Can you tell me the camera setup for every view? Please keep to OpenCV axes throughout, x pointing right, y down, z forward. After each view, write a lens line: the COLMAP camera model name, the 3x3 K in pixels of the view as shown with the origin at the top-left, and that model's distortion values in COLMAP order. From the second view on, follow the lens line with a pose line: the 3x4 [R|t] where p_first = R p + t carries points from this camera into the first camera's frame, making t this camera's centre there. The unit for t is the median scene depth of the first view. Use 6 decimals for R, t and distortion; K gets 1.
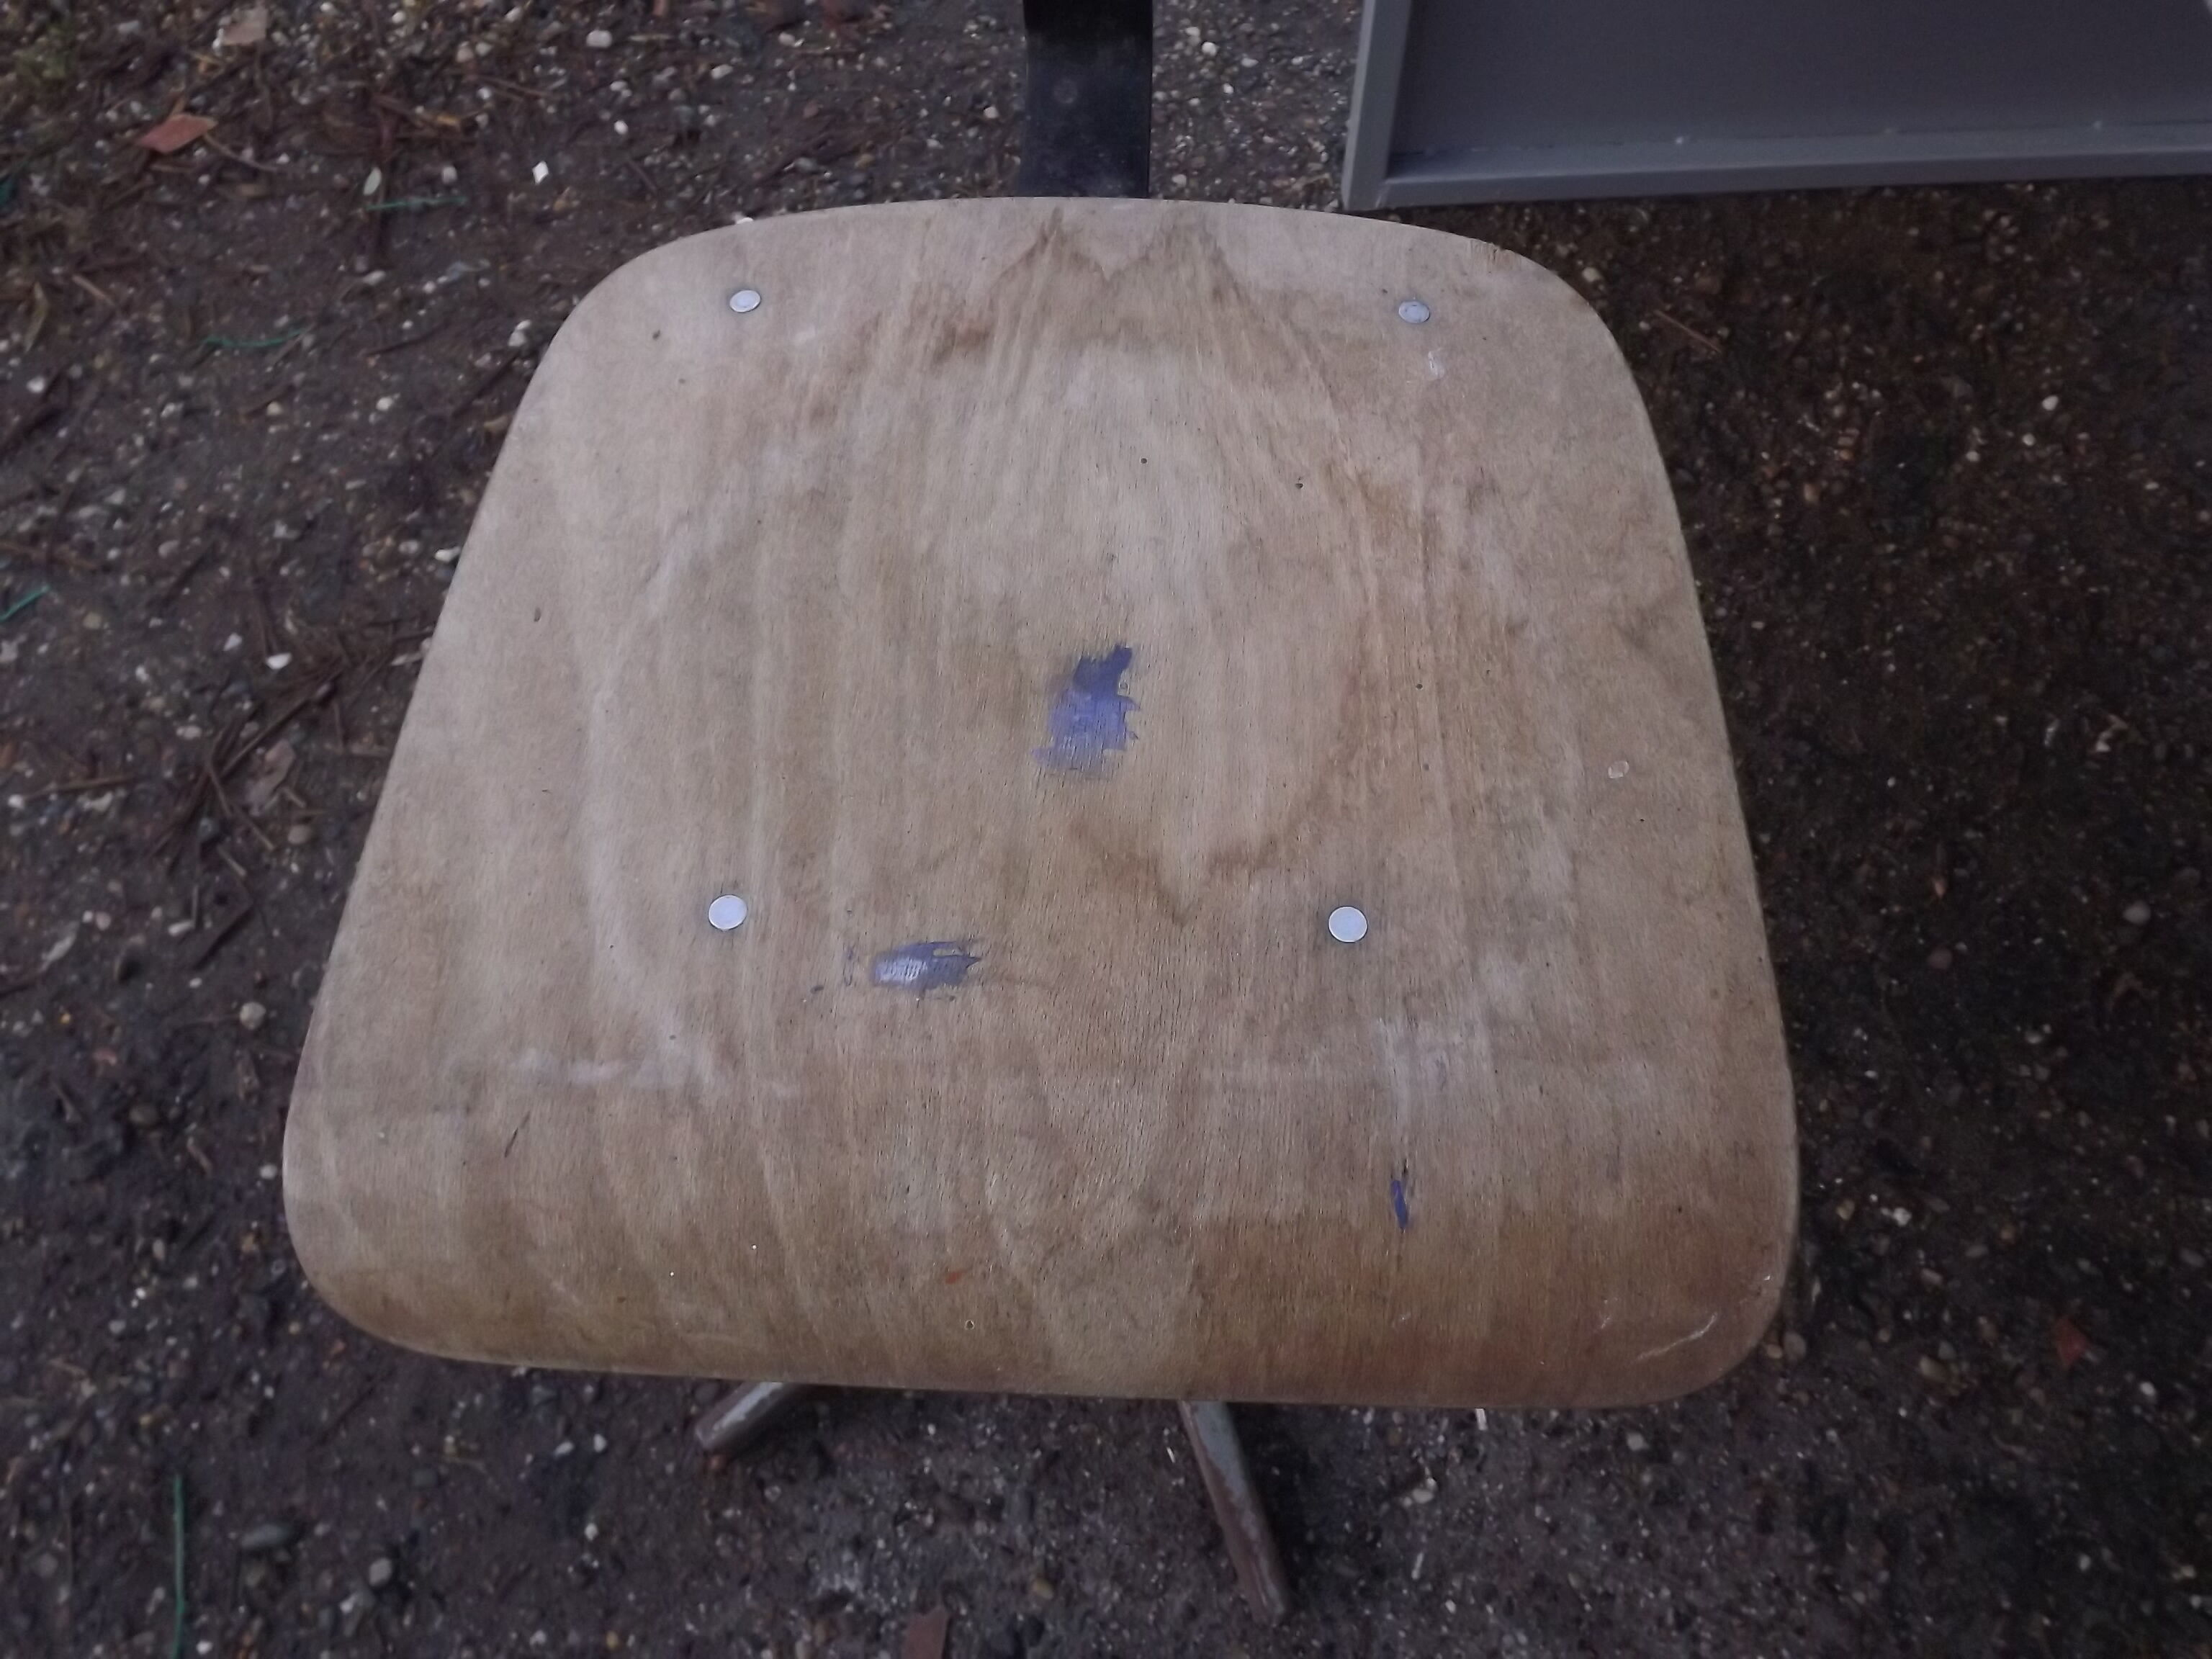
lens RADIAL K [[1626.1, 0, 1113.8], [0, 1626.1, 828.7], [0, 0, 1]] dist [-0.068684, 0.028028]
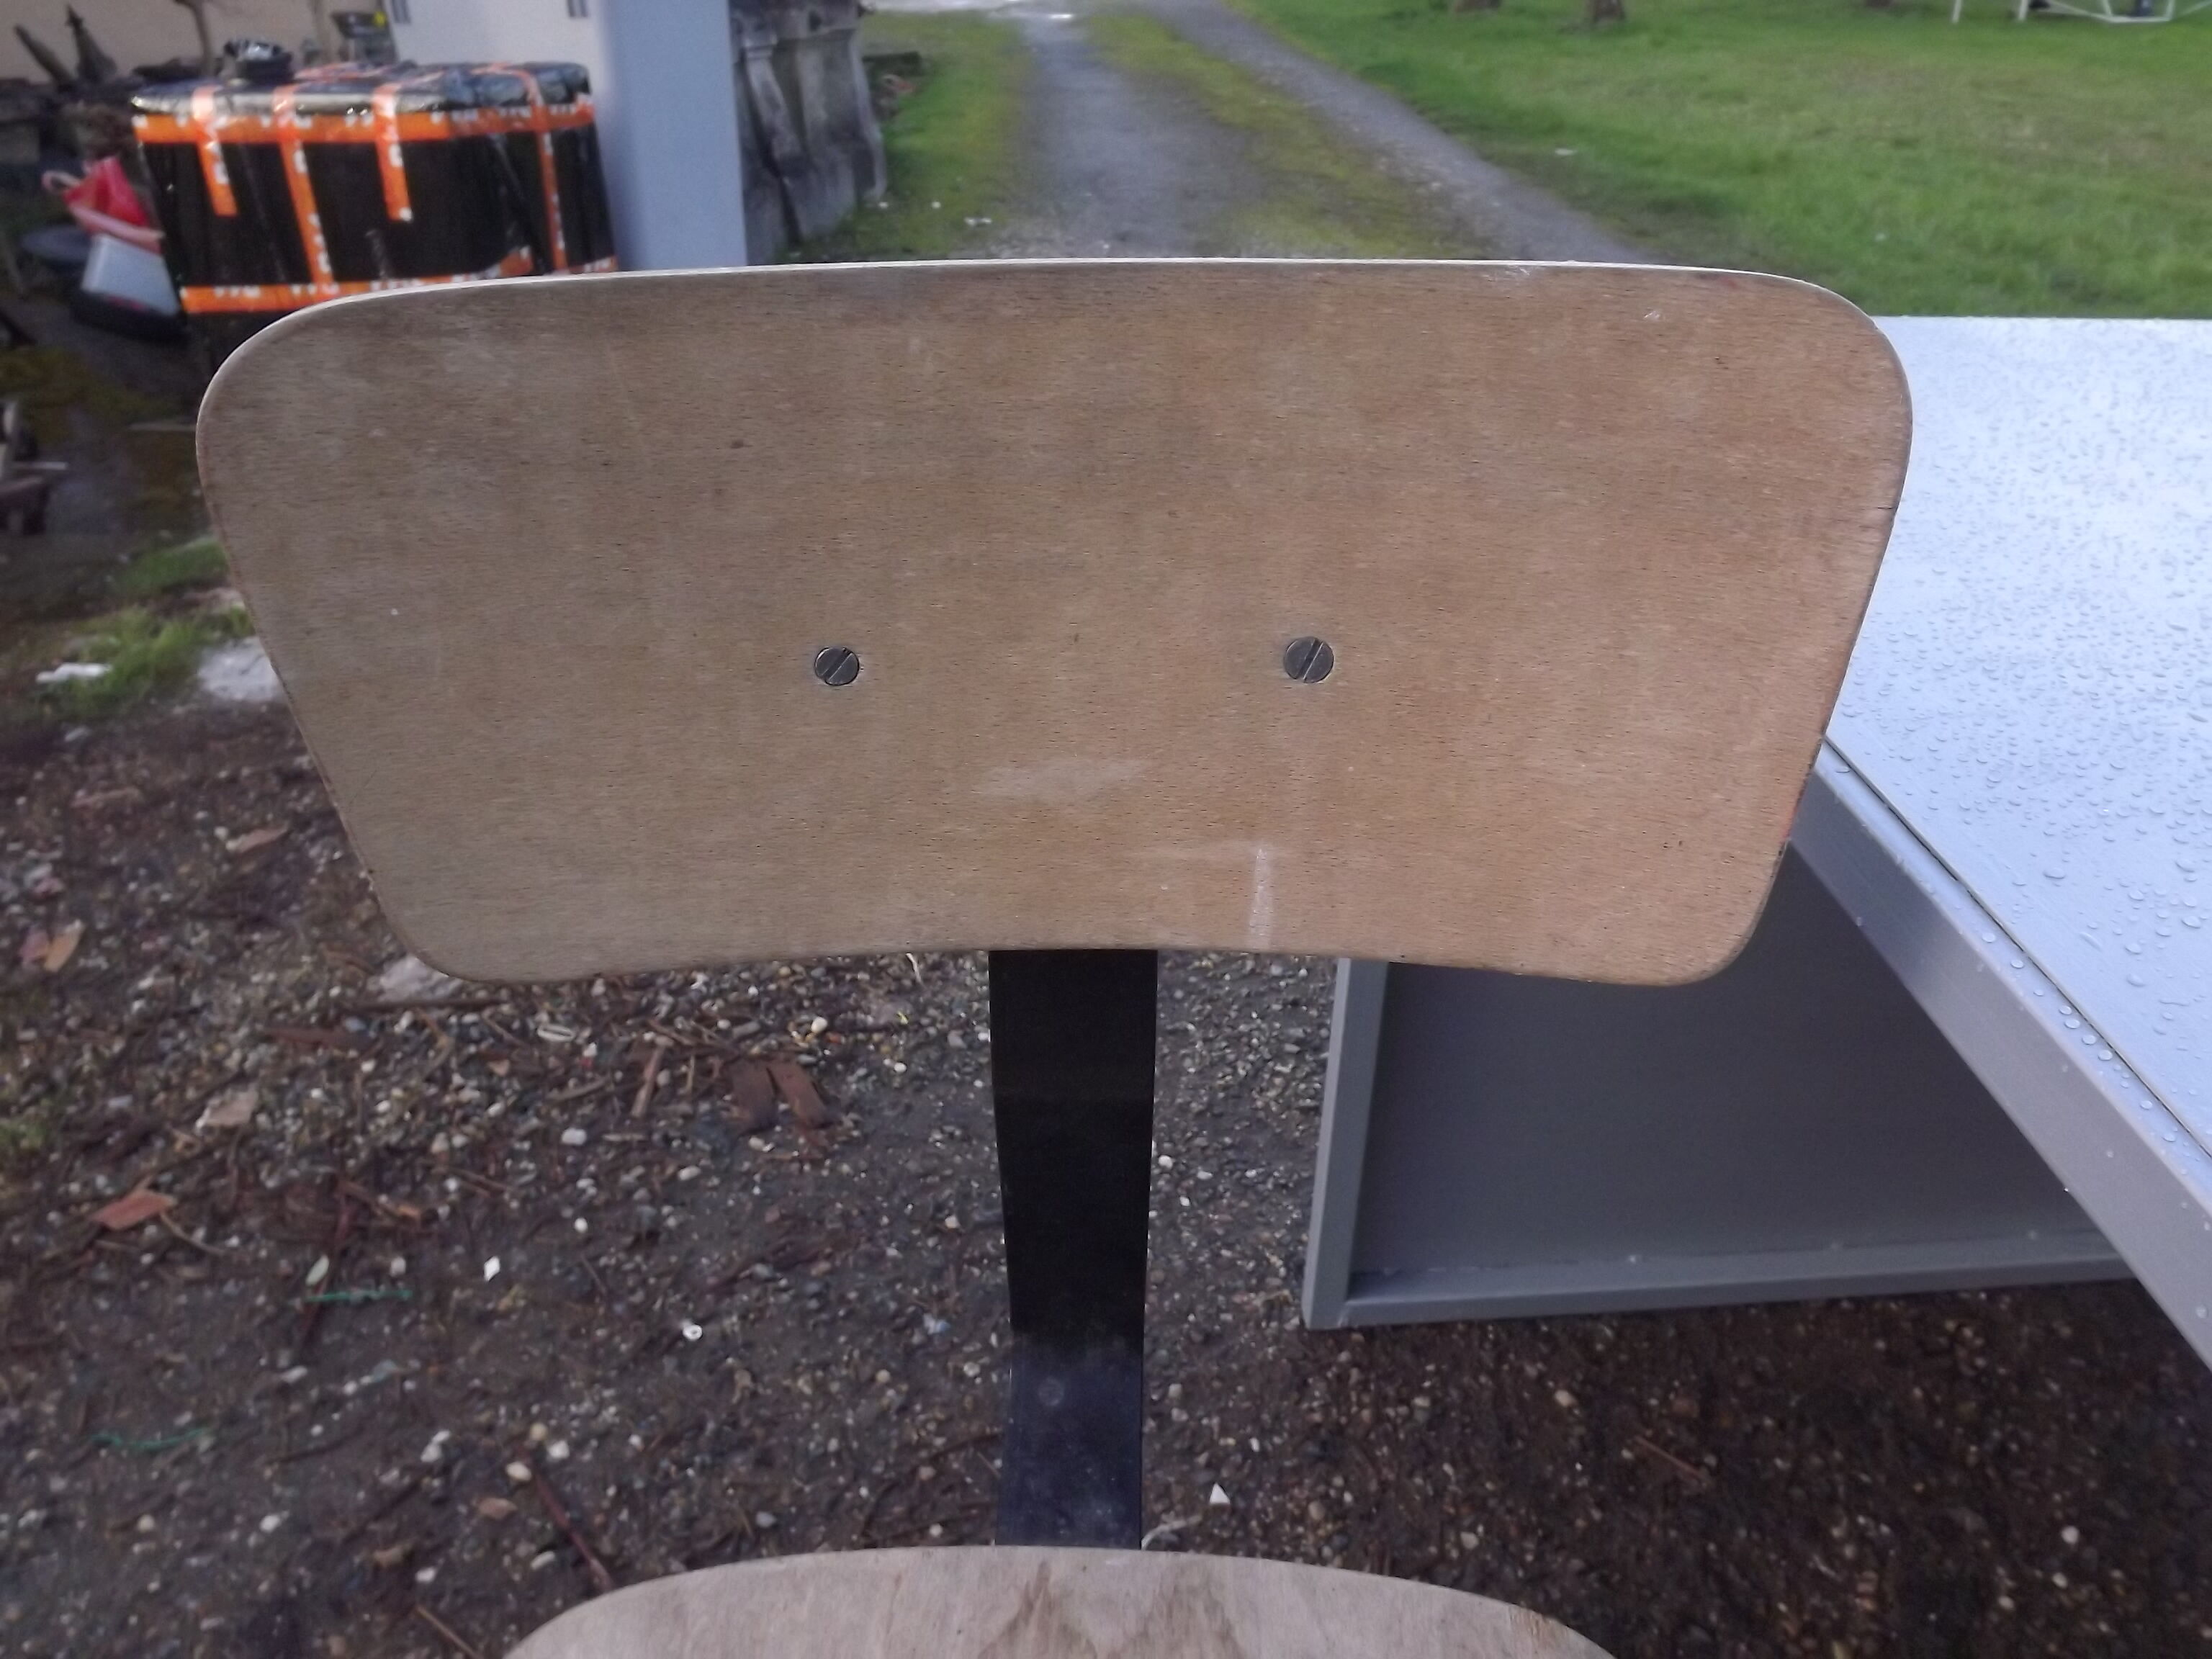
lens RADIAL K [[1626.1, 0, 1101.3], [0, 1626.1, 832.2], [0, 0, 1]] dist [-0.068684, 0.028028]
pose [[0.999424, 0.023475, 0.024490, -0.013853], [-0.005950, 0.832016, -0.554720, -0.092037], [-0.033398, 0.554255, 0.831676, 0.015154]]
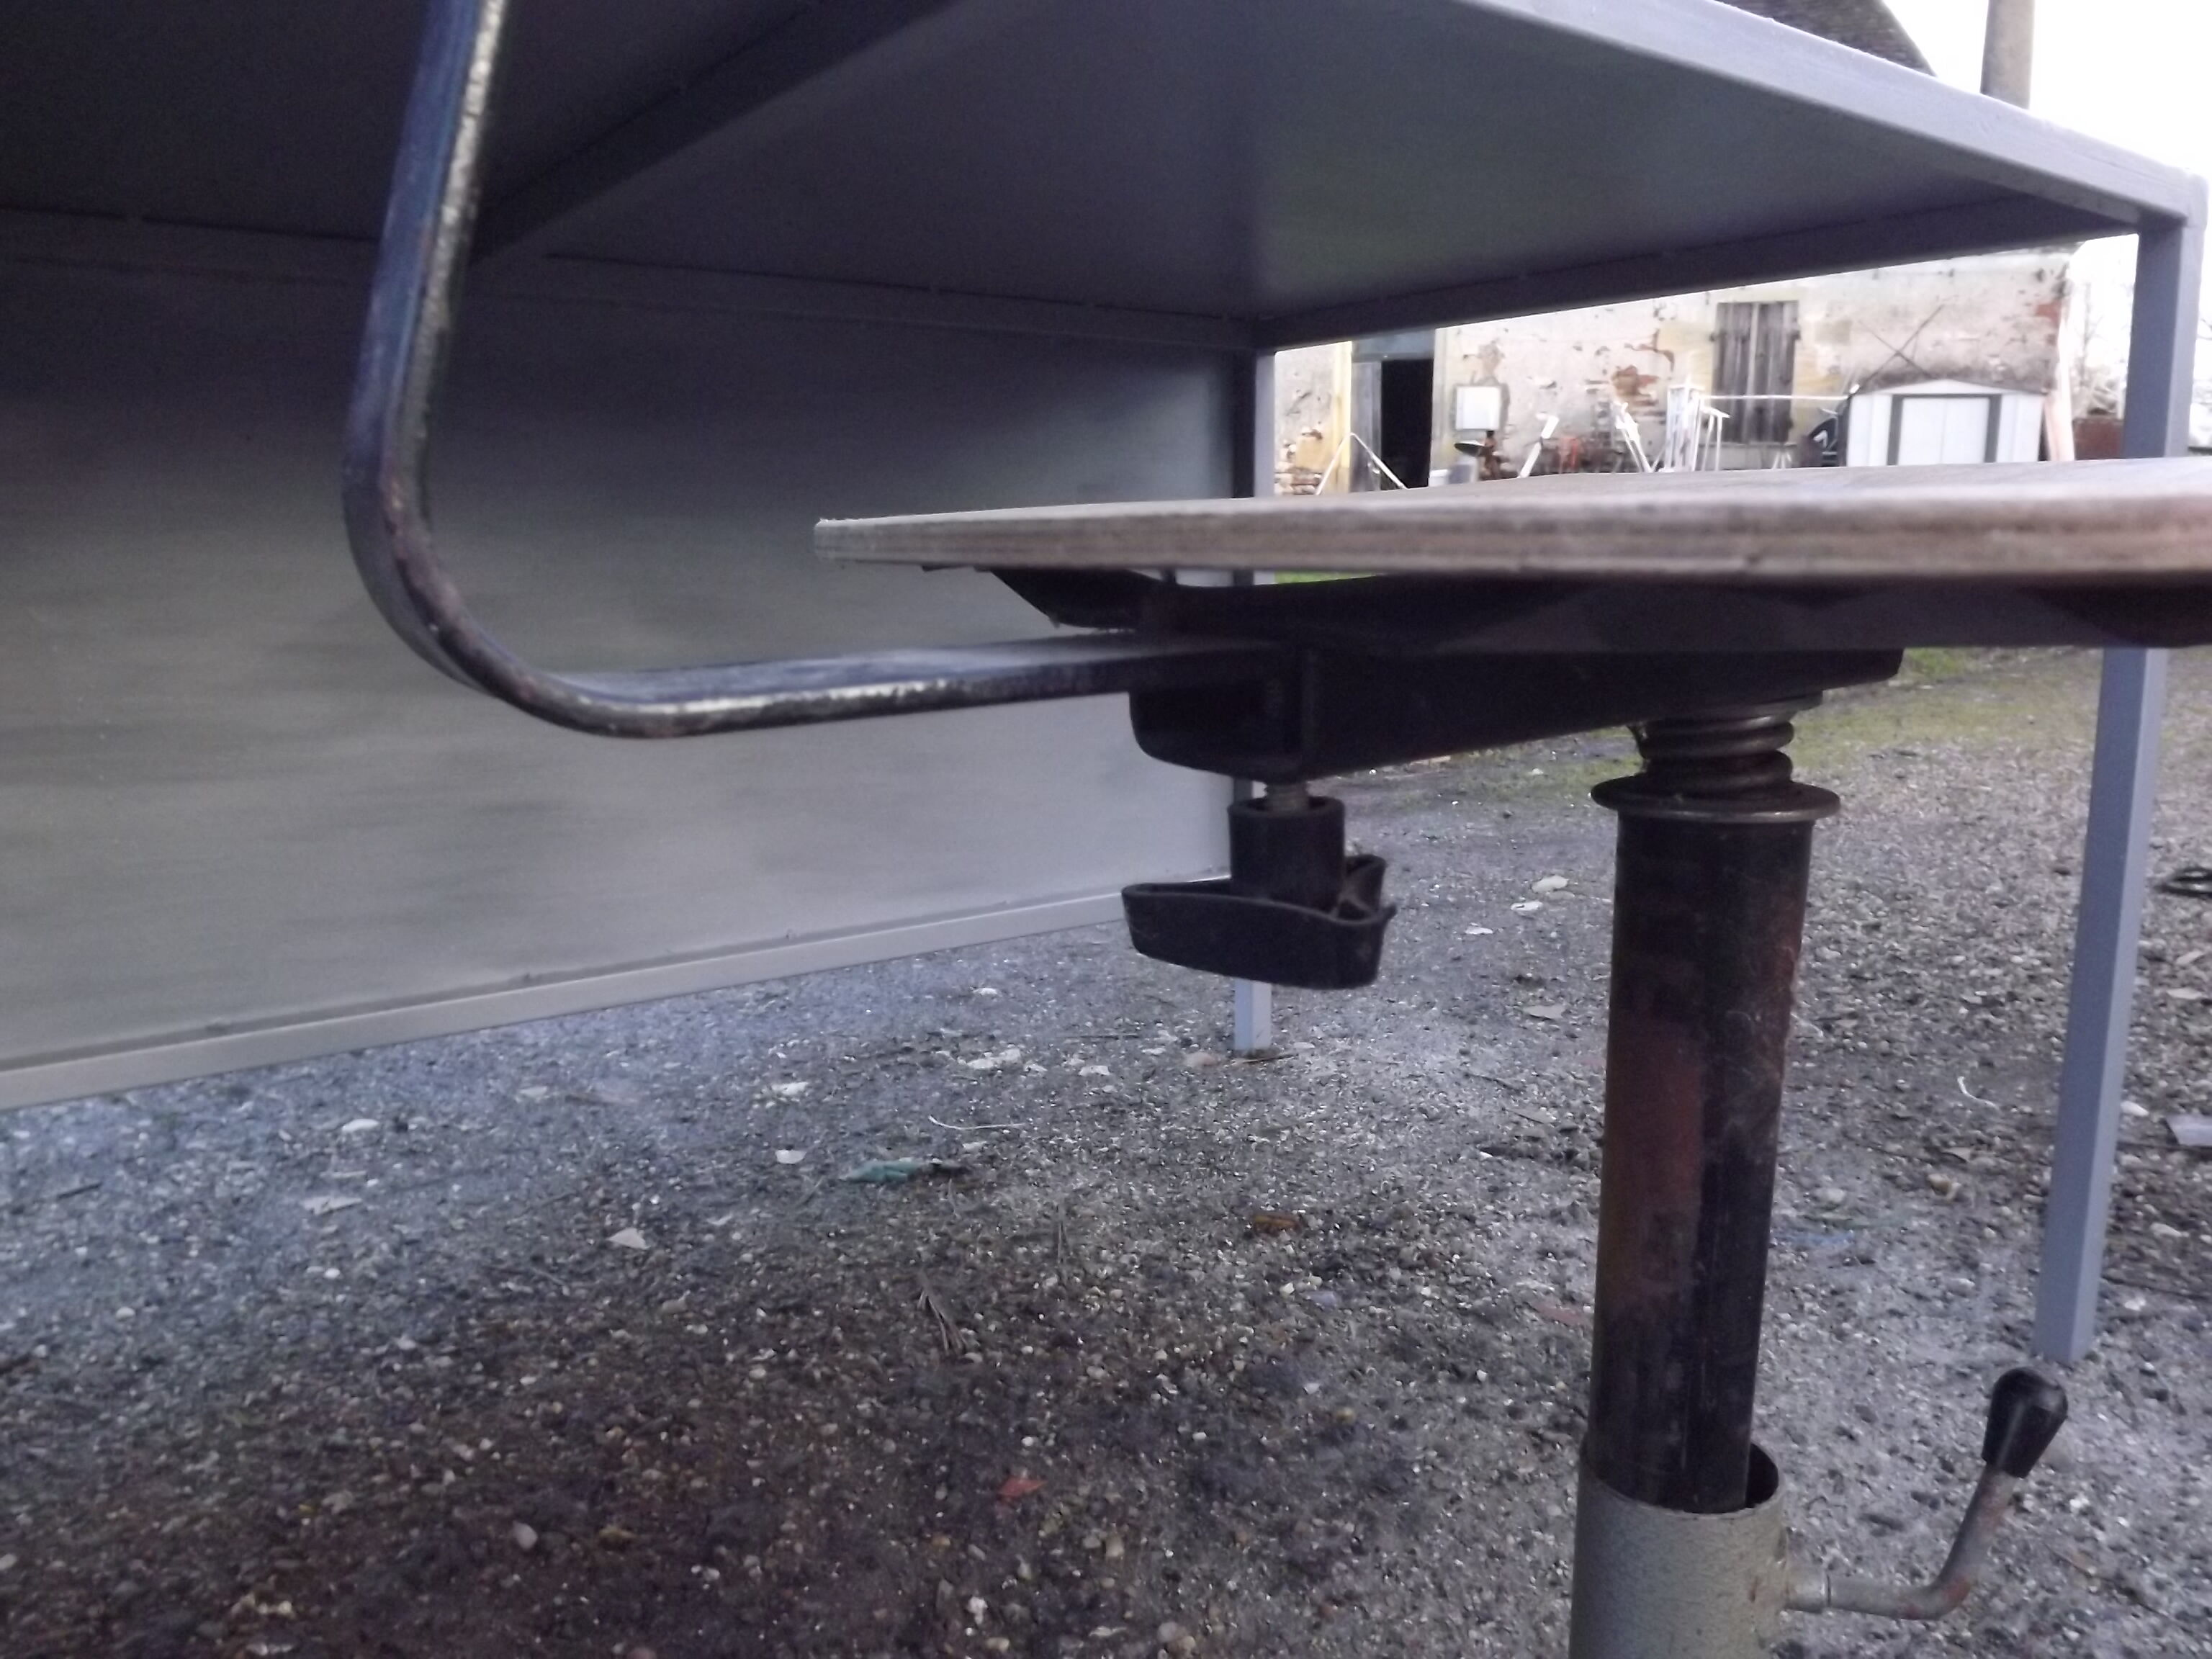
lens RADIAL K [[1626.1, 0, 1151.1], [0, 1626.1, 810.9], [0, 0, 1]] dist [-0.068684, 0.028028]
pose [[-0.556739, -0.126198, 0.821045, -0.192007], [0.754722, 0.336078, 0.563423, -0.263526], [-0.347038, 0.933341, -0.091864, 0.473307]]
